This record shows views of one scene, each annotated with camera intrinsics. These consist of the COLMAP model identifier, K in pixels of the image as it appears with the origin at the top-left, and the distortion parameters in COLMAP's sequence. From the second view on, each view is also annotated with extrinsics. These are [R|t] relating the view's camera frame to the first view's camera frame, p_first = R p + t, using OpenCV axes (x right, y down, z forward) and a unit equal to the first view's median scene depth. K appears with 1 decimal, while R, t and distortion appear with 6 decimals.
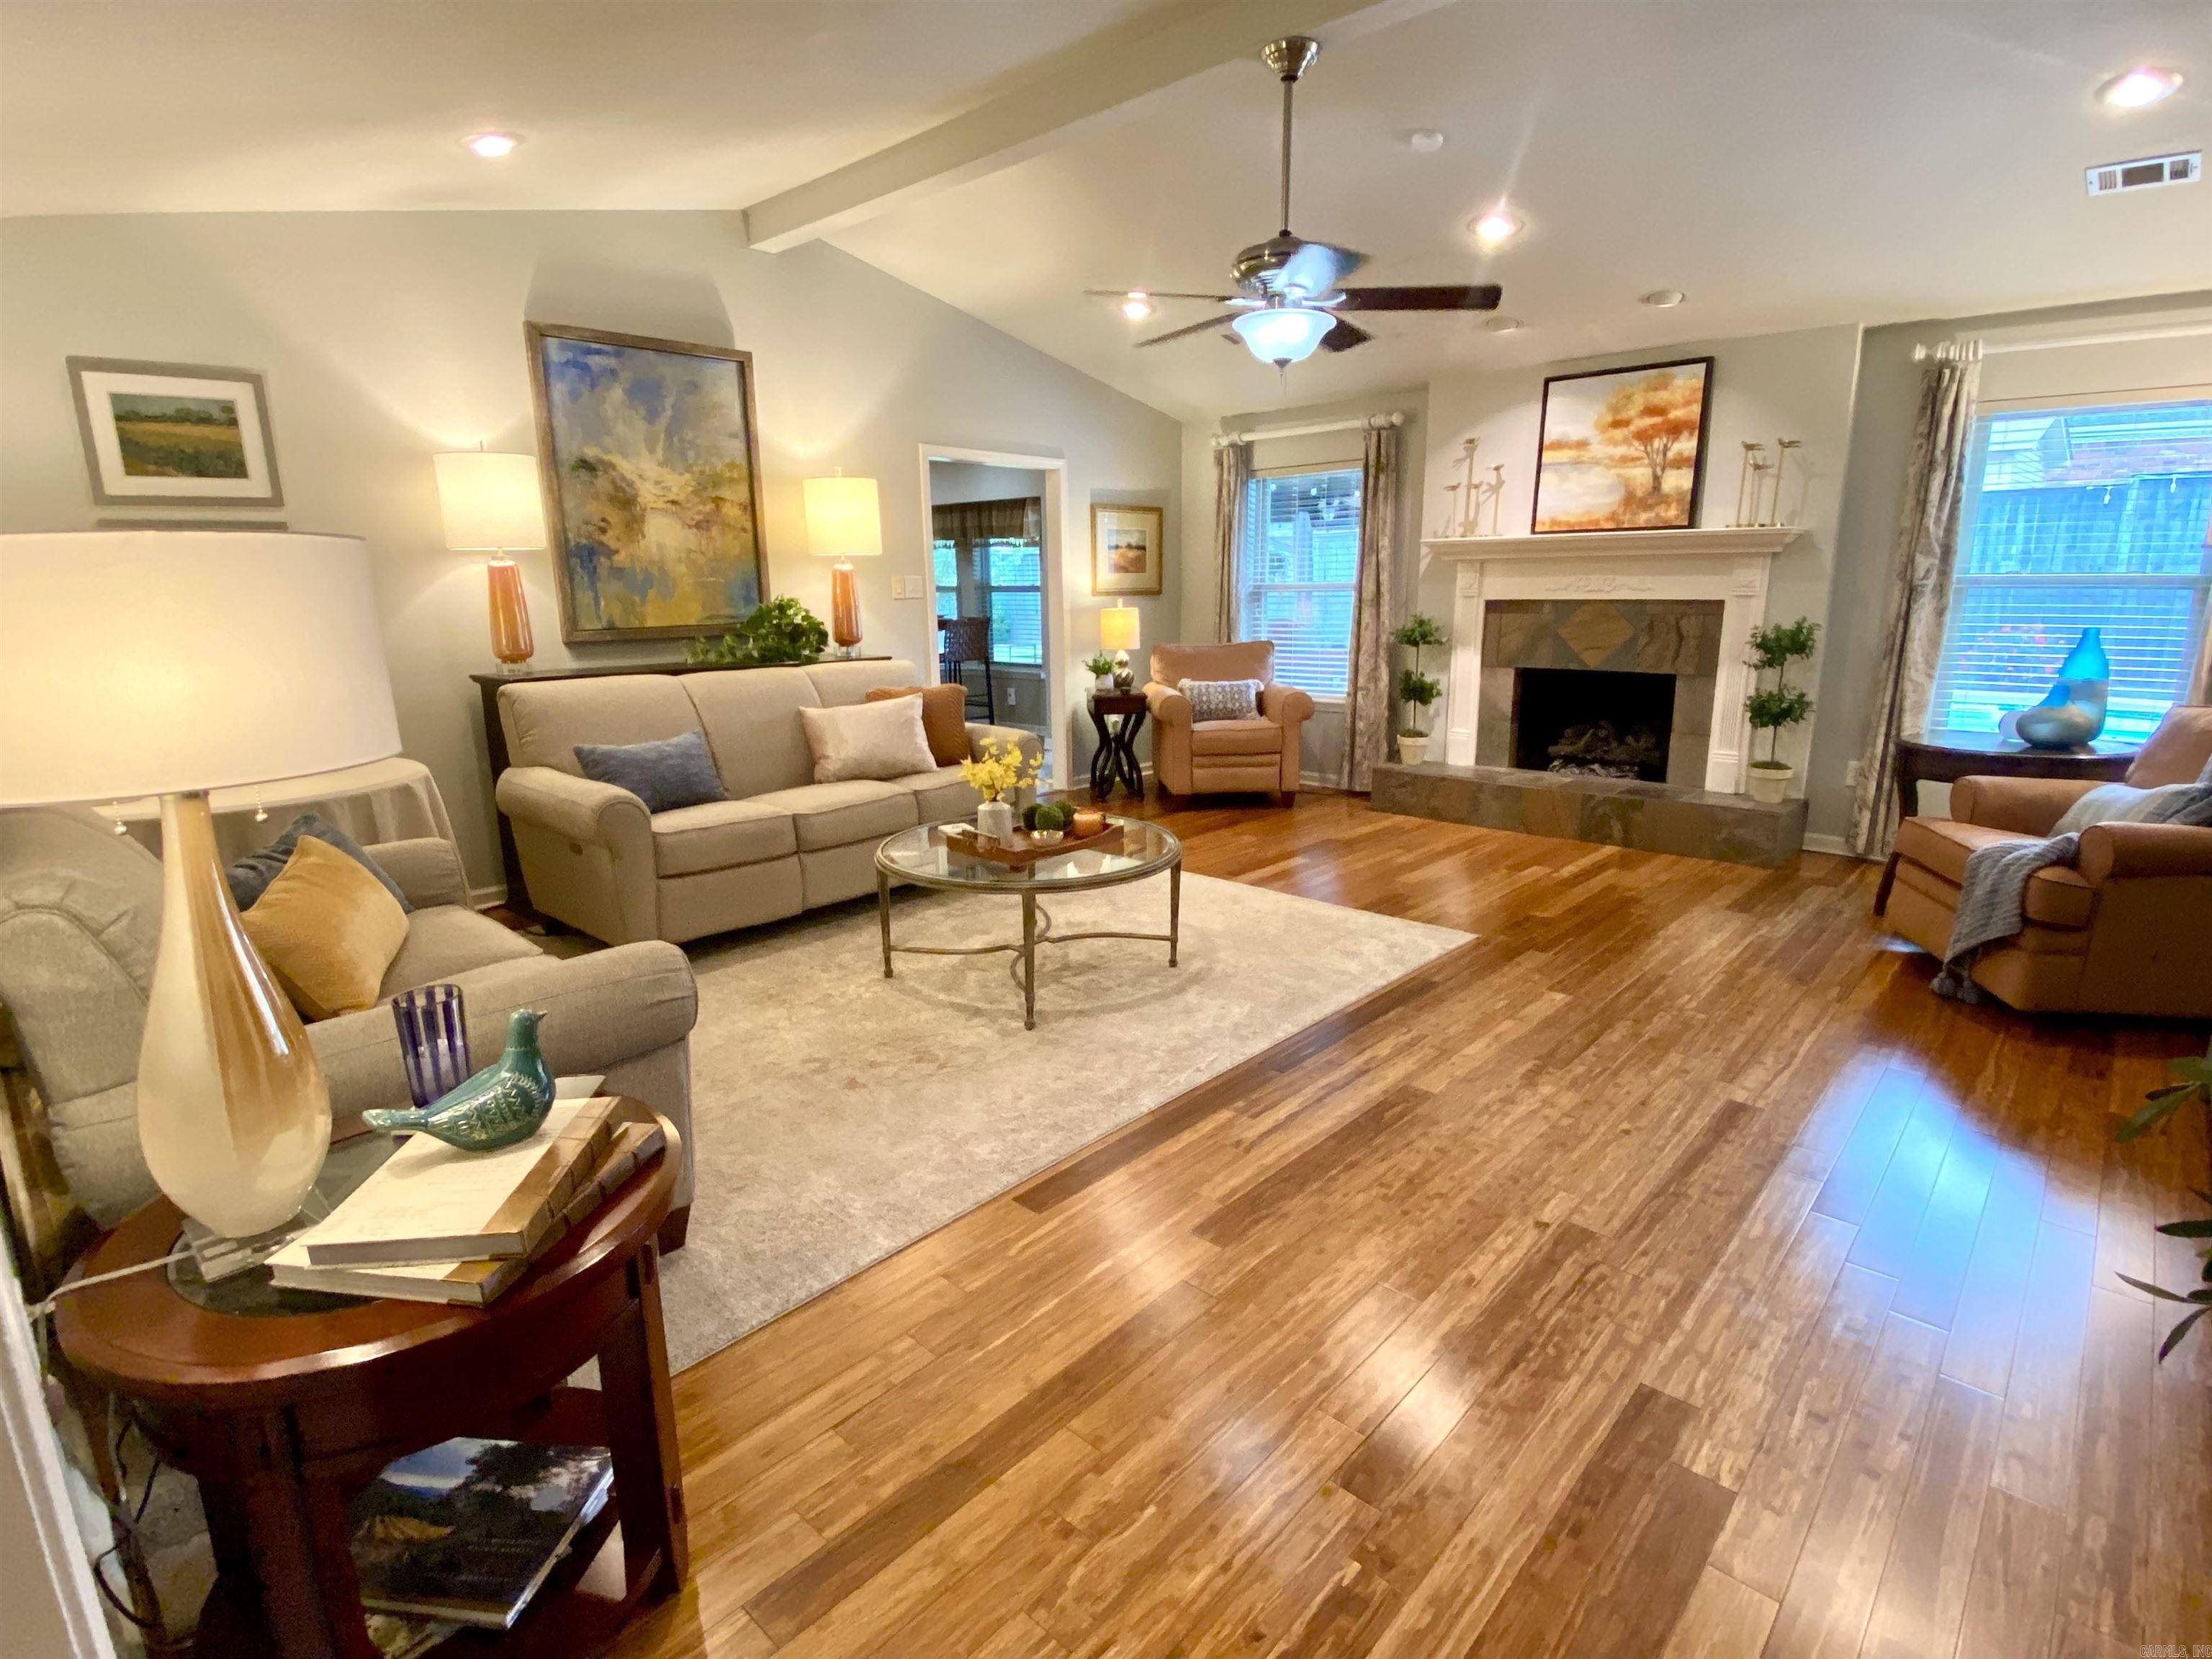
lens RADIAL K [[1092.7, 0, 1106.0], [0, 1092.7, 829.5], [0, 0, 1]] dist [0.056626, -0.093671]
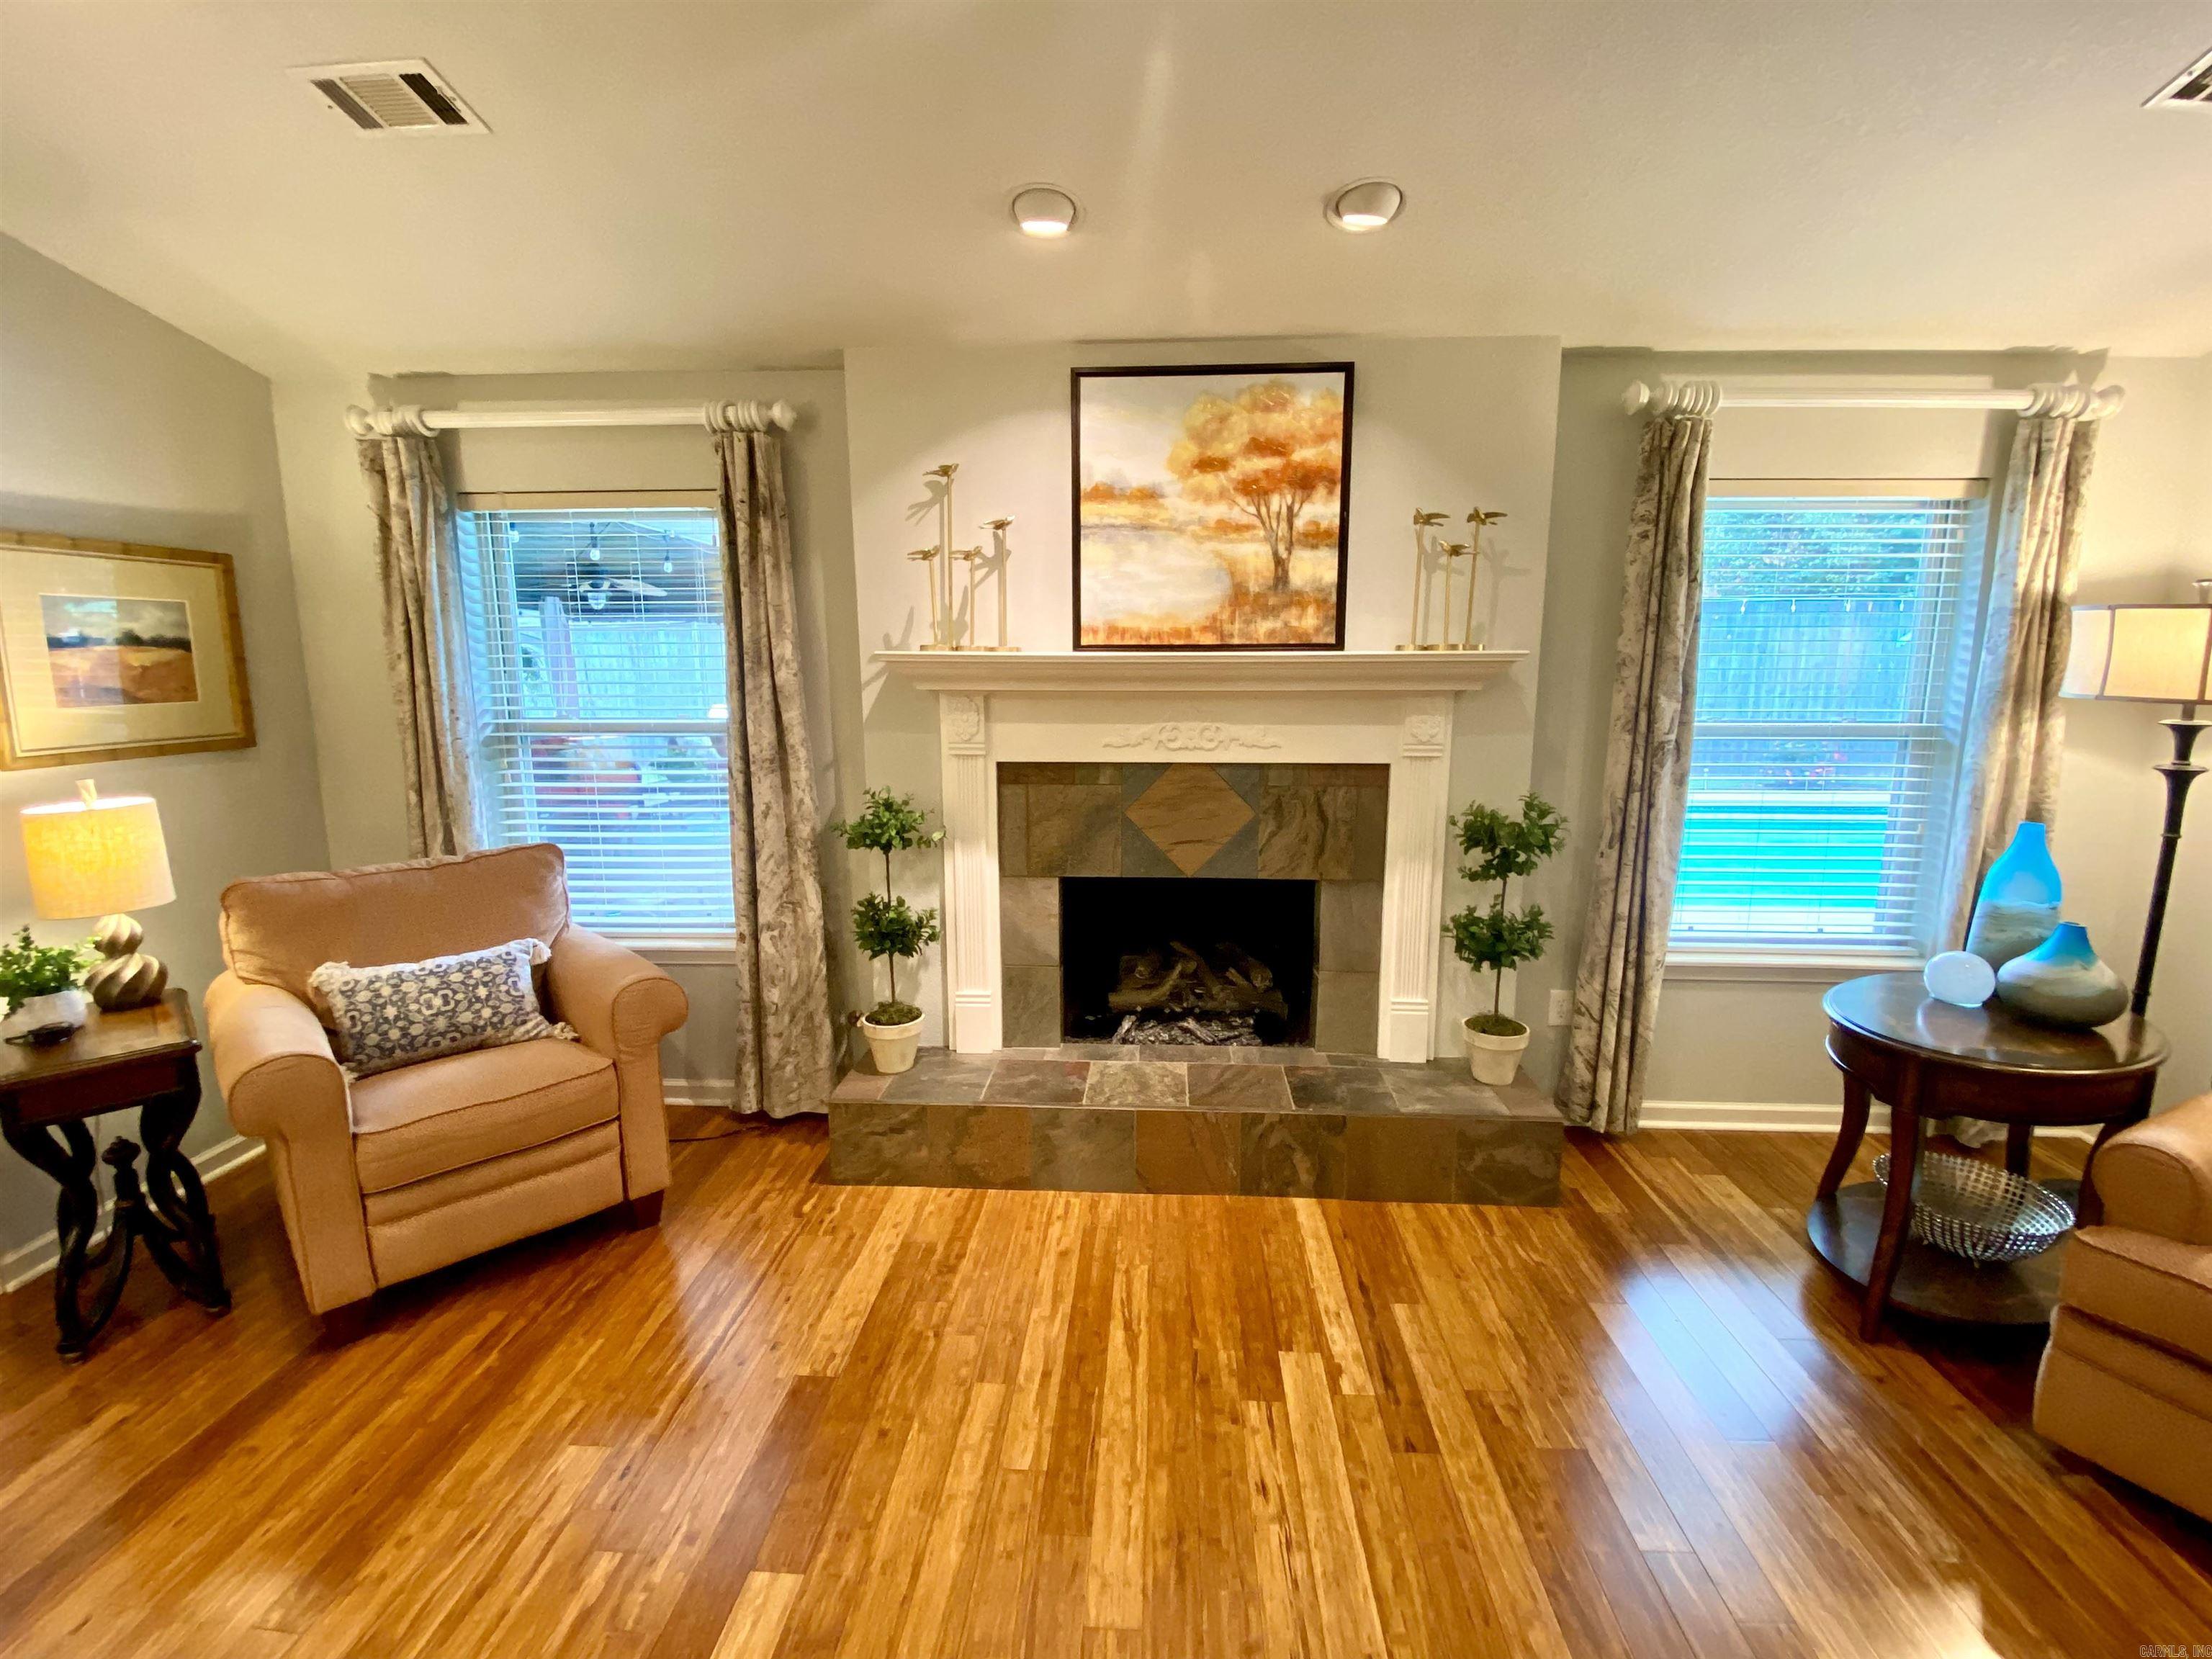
lens RADIAL K [[960.2, 0, 1106.0], [0, 960.2, 829.5], [0, 0, 1]] dist [0.041436, -0.031451]
pose [[0.769649, -0.094022, 0.631506, 0.088893], [0.130842, 0.991332, -0.011869, -0.182974], [-0.624916, 0.091763, 0.775280, 0.670581]]
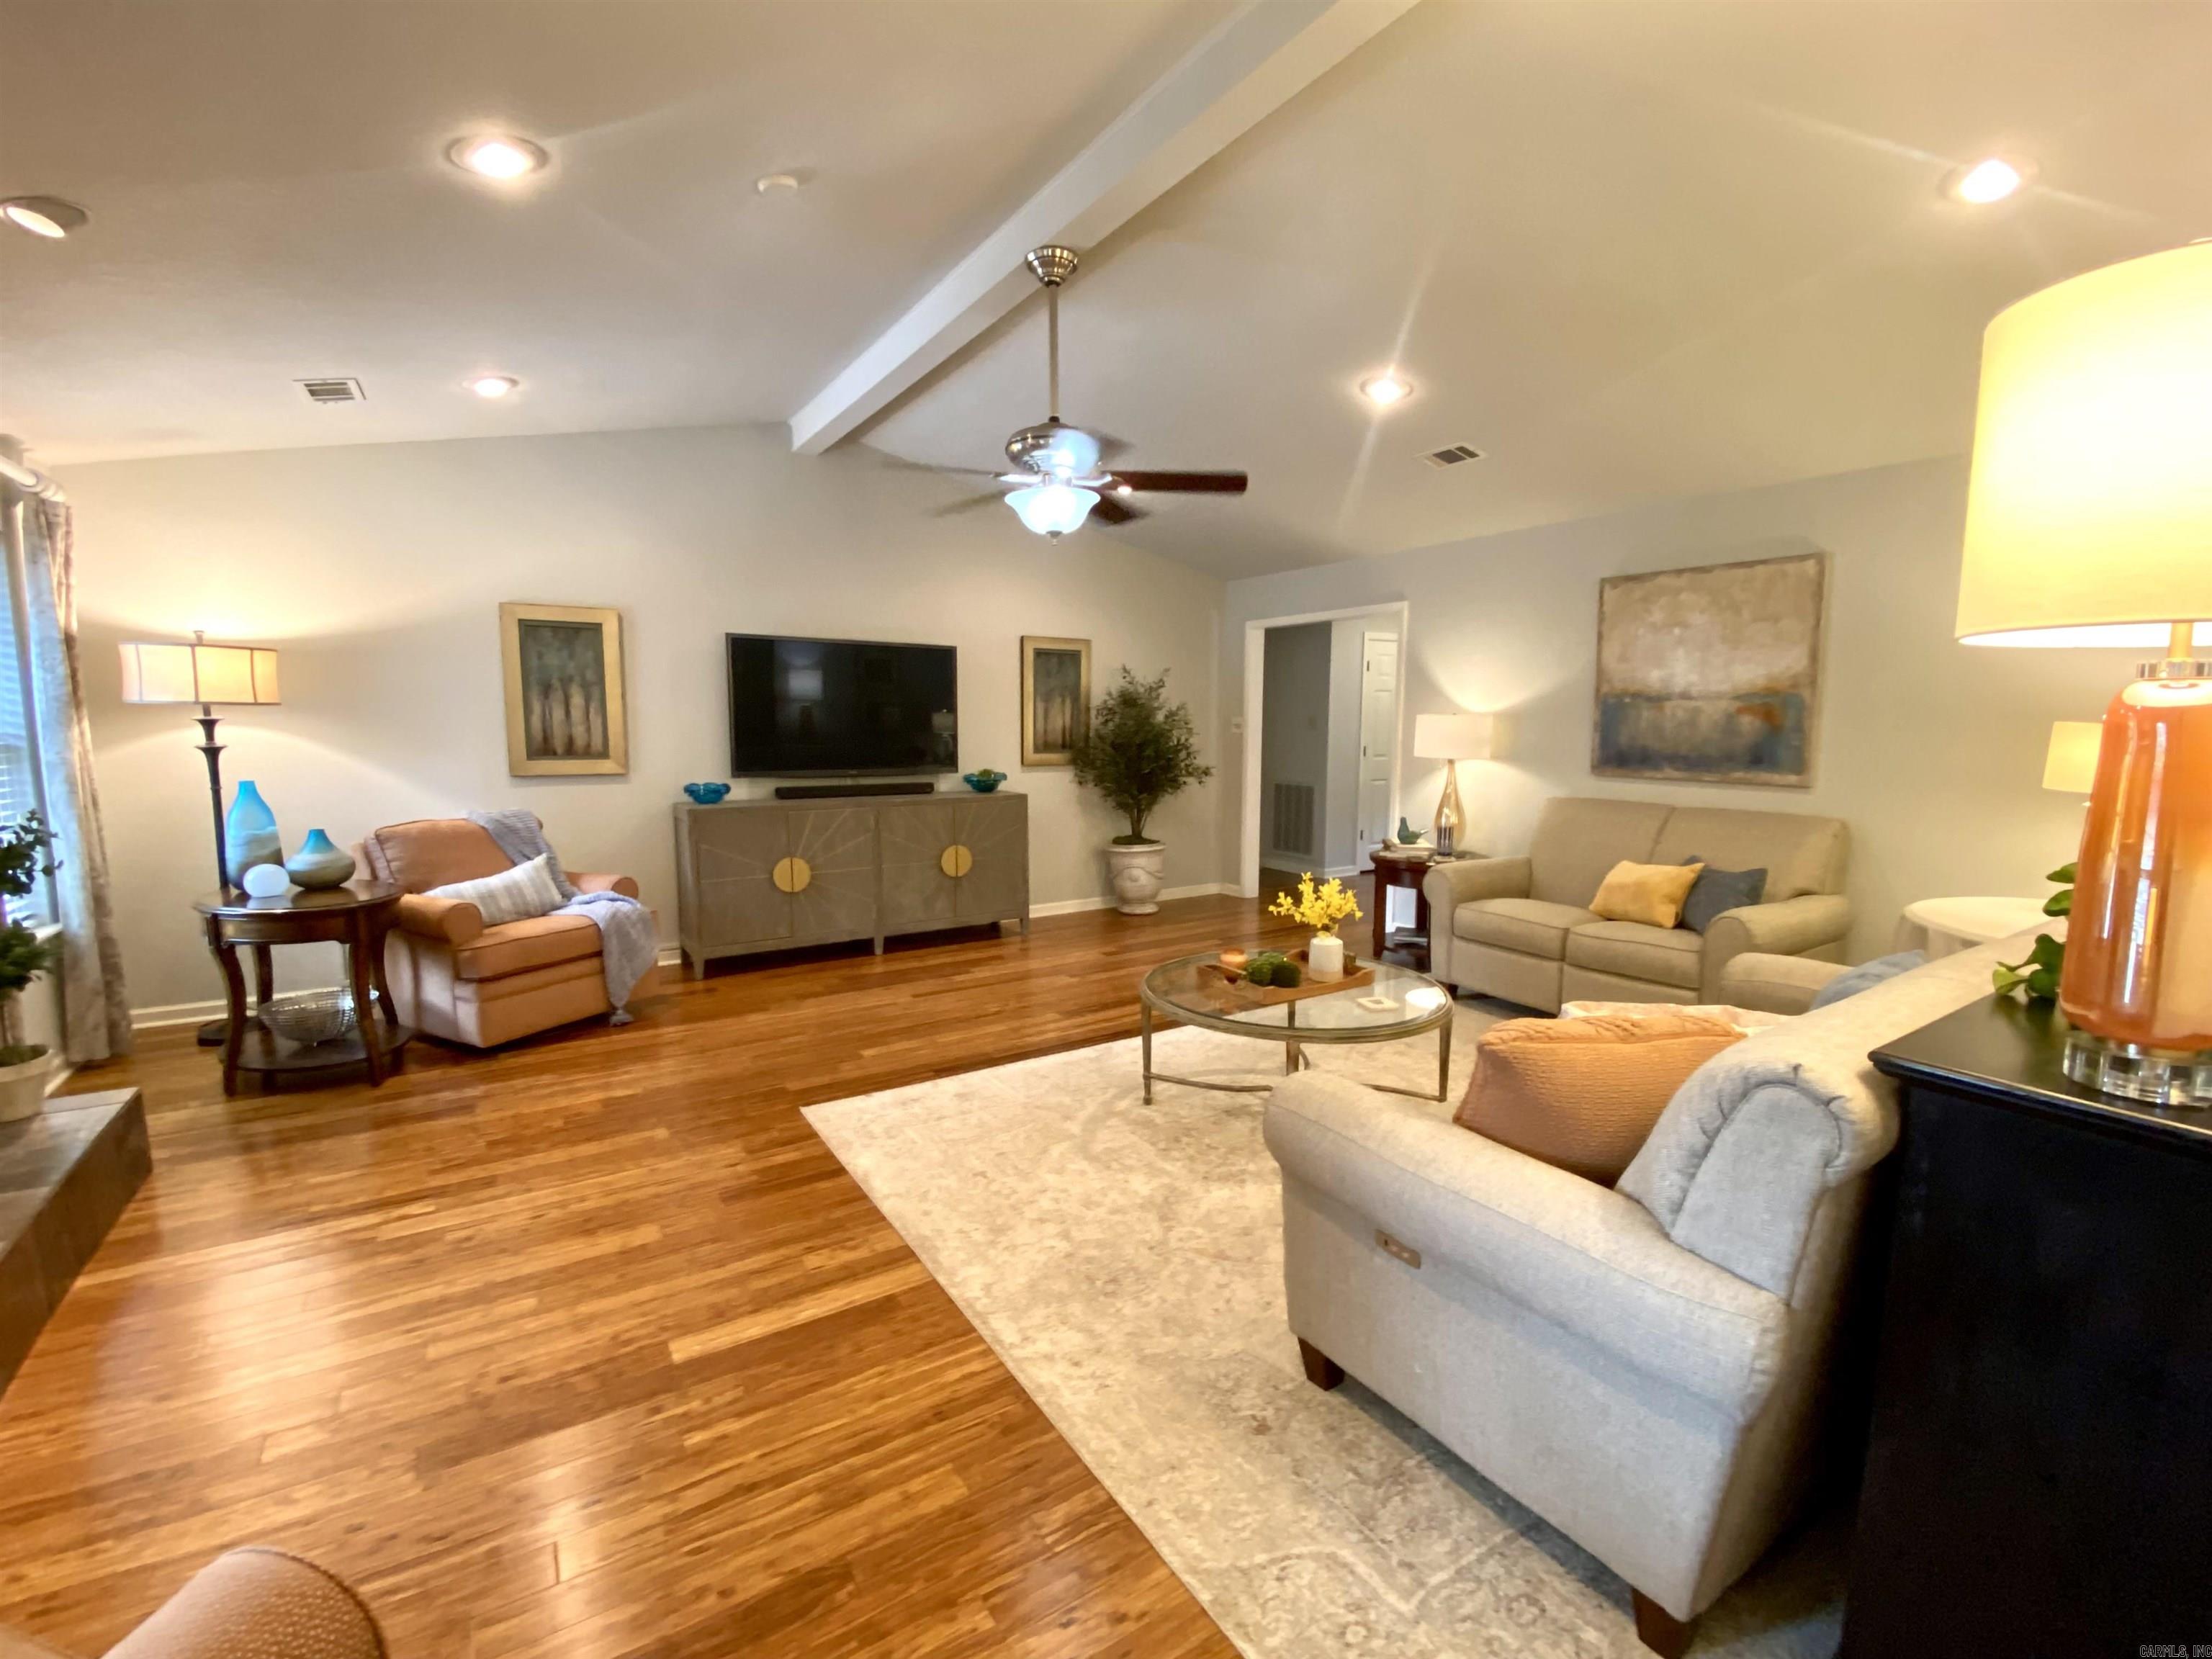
lens RADIAL K [[960.2, 0, 1106.0], [0, 960.2, 829.5], [0, 0, 1]] dist [0.041436, -0.031451]
pose [[-0.969275, -0.027064, 0.244488, -0.082672], [0.055800, 0.943826, 0.325697, -0.293055], [-0.239569, 0.329332, -0.913317, 1.234566]]
